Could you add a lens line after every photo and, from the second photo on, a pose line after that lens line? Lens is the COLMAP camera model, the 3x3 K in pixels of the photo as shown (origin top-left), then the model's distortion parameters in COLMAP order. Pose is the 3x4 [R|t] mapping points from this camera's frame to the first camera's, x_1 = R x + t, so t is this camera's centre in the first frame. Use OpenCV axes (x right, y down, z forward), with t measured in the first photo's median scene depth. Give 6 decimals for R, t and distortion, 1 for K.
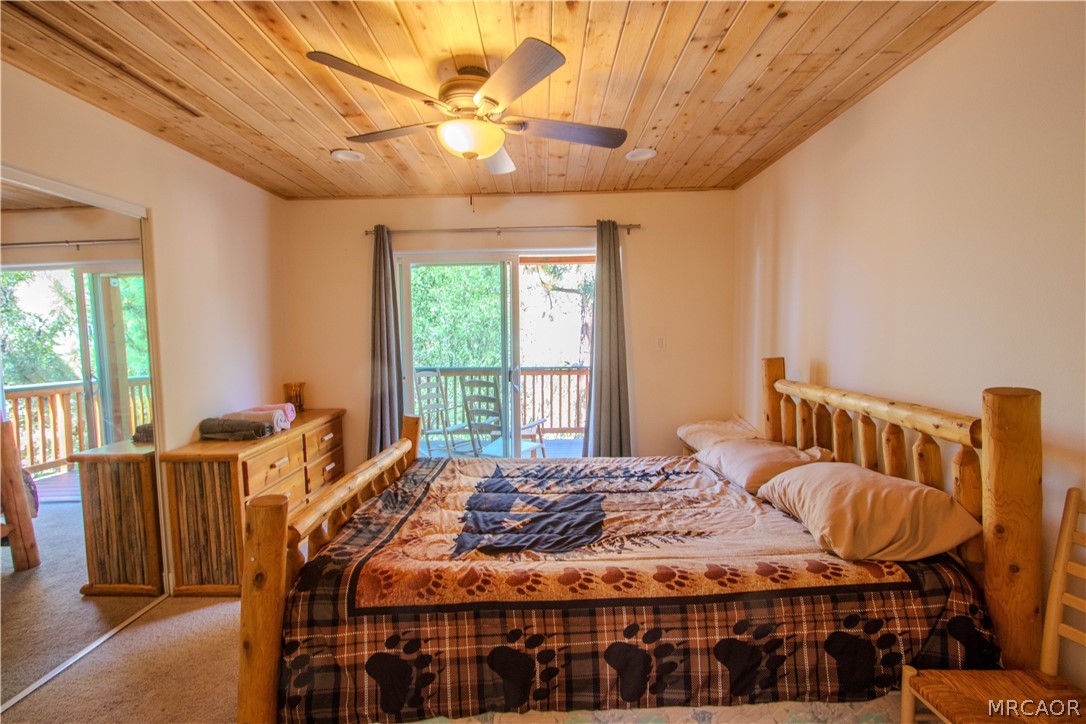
lens RADIAL K [[498.5, 0, 543.7], [0, 498.5, 363.7], [0, 0, 1]] dist [-0.017979, 0.003090]
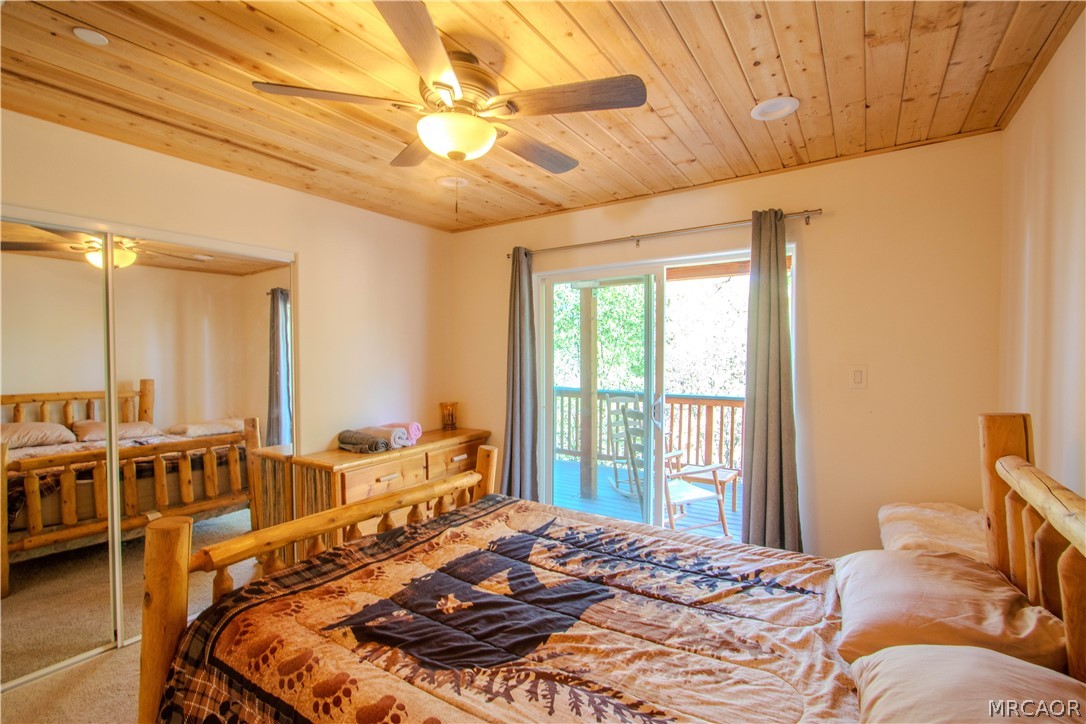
lens RADIAL K [[498.5, 0, 541.9], [0, 498.5, 364.8], [0, 0, 1]] dist [-0.017979, 0.003090]
pose [[0.842049, 0.021514, -0.538971, 0.382309], [-0.042332, 0.998758, -0.026269, -0.035119], [0.537737, 0.044935, 0.841914, 0.316562]]
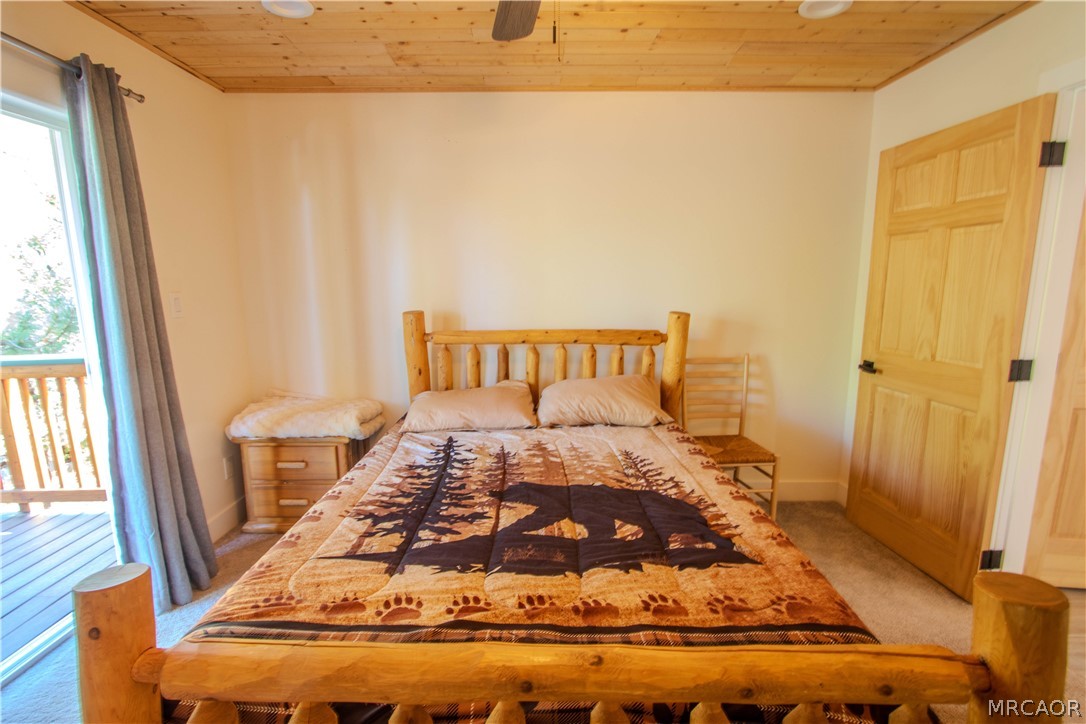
lens RADIAL K [[498.5, 0, 526.1], [0, 498.5, 362.0], [0, 0, 1]] dist [-0.017979, 0.003090]
pose [[0.008348, -0.149087, 0.988789, -0.629212], [0.070621, 0.986442, 0.148137, -0.051855], [-0.997468, 0.068593, 0.018764, 0.898558]]
